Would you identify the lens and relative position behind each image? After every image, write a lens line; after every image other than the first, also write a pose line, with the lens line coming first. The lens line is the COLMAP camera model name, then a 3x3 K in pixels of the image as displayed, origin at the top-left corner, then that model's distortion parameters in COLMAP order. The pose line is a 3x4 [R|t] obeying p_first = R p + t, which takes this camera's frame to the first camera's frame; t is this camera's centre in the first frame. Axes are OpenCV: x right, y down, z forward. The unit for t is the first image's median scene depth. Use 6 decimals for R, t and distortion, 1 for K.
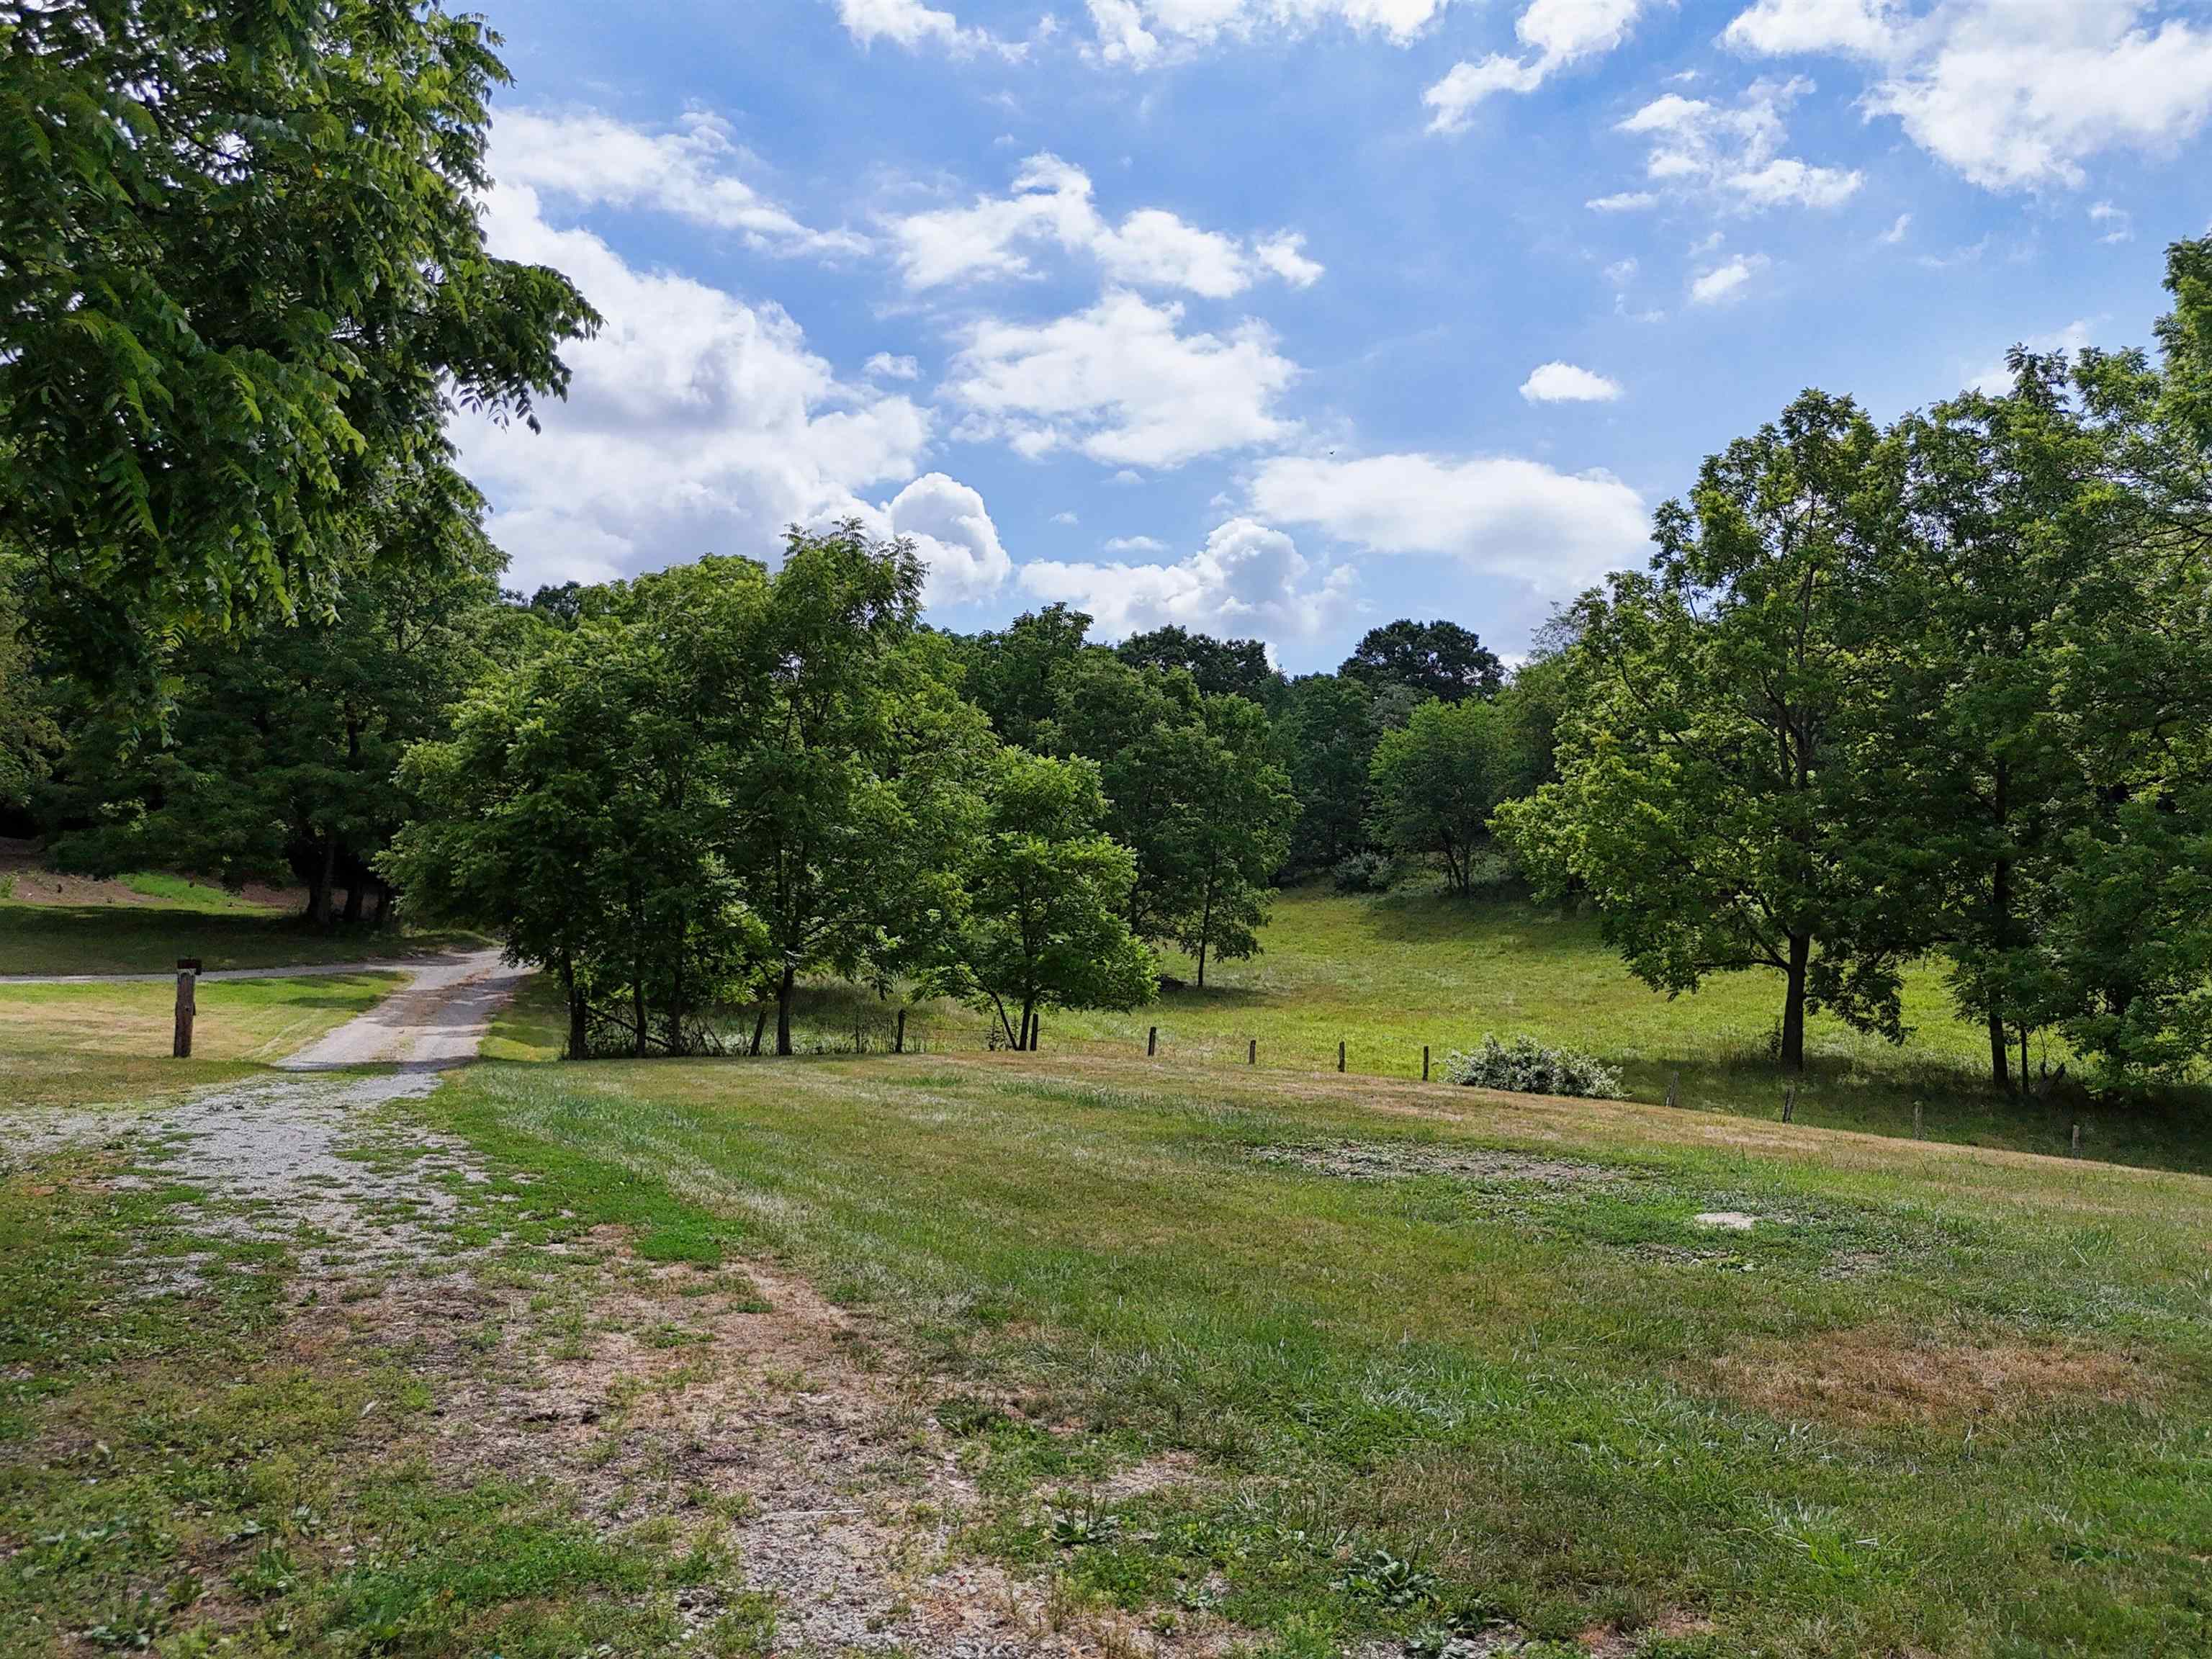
lens RADIAL K [[1621.7, 0, 1112.0], [0, 1621.7, 826.0], [0, 0, 1]] dist [0.073452, -0.084922]
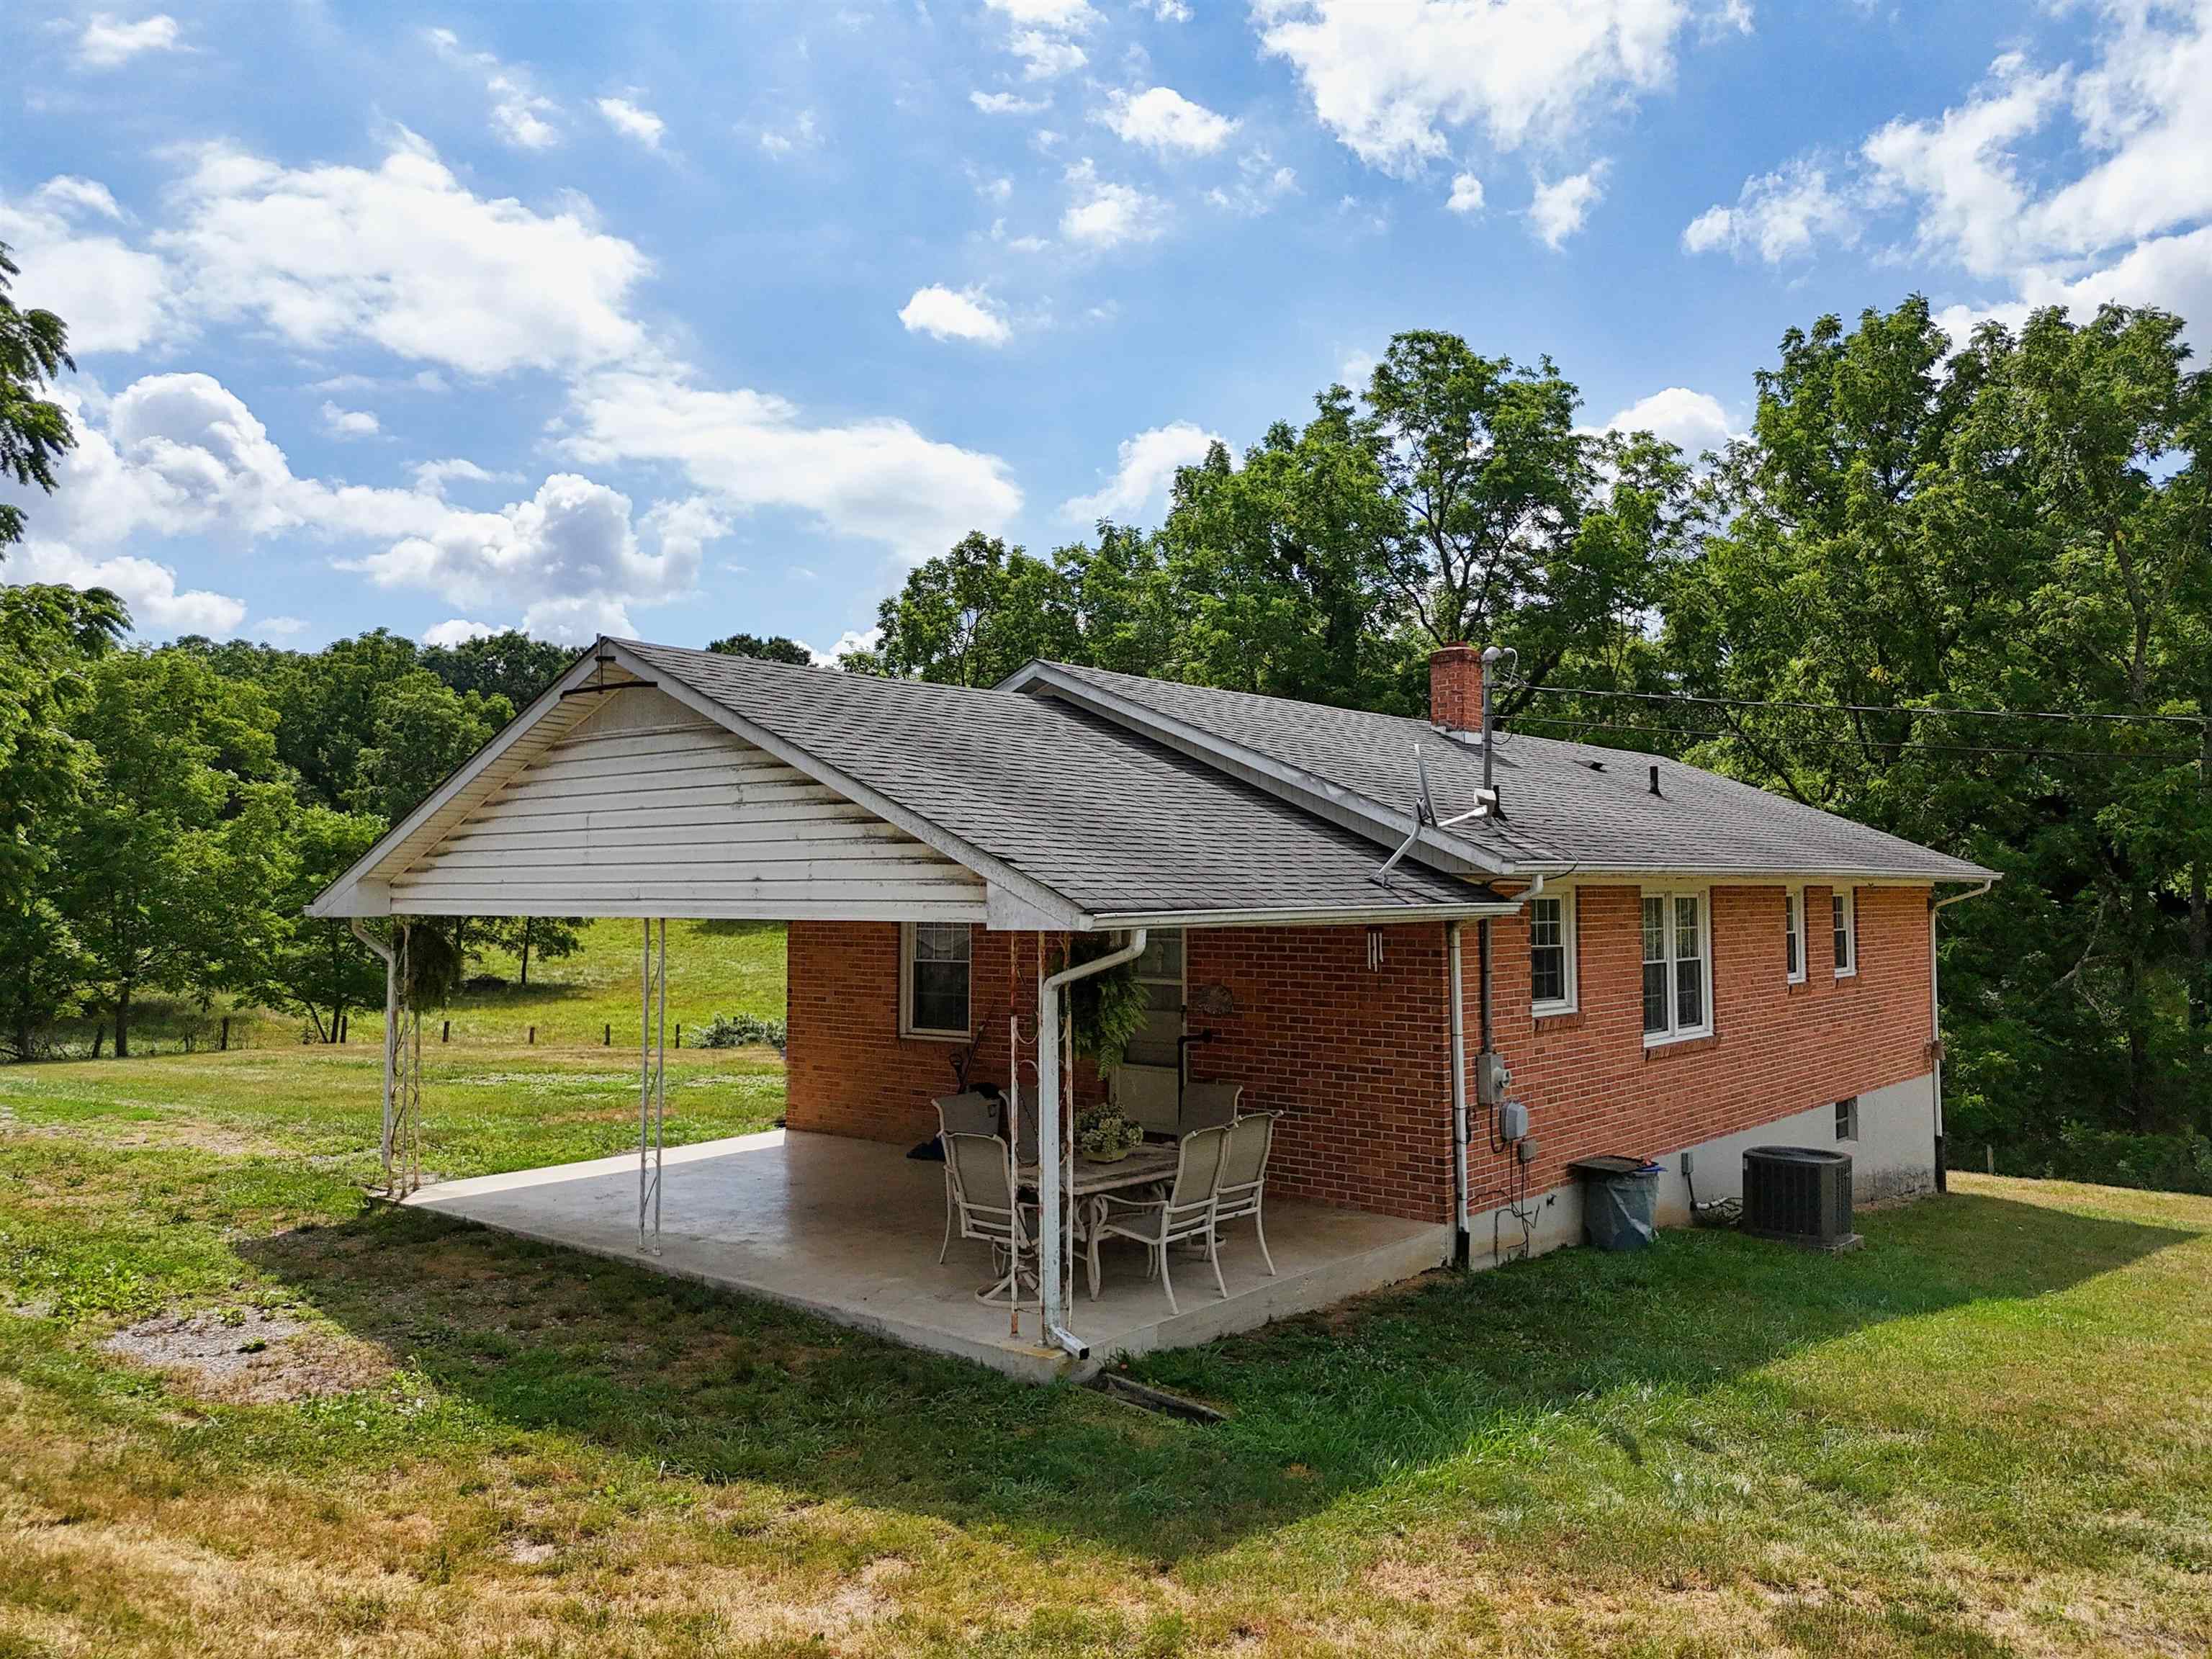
lens RADIAL K [[1621.7, 0, 1112.0], [0, 1621.7, 826.0], [0, 0, 1]] dist [0.073452, -0.084922]
pose [[0.930174, -0.006941, 0.367054, 0.030609], [0.003006, 0.999932, 0.011292, -0.033885], [-0.367108, -0.009400, 0.930131, -0.309341]]
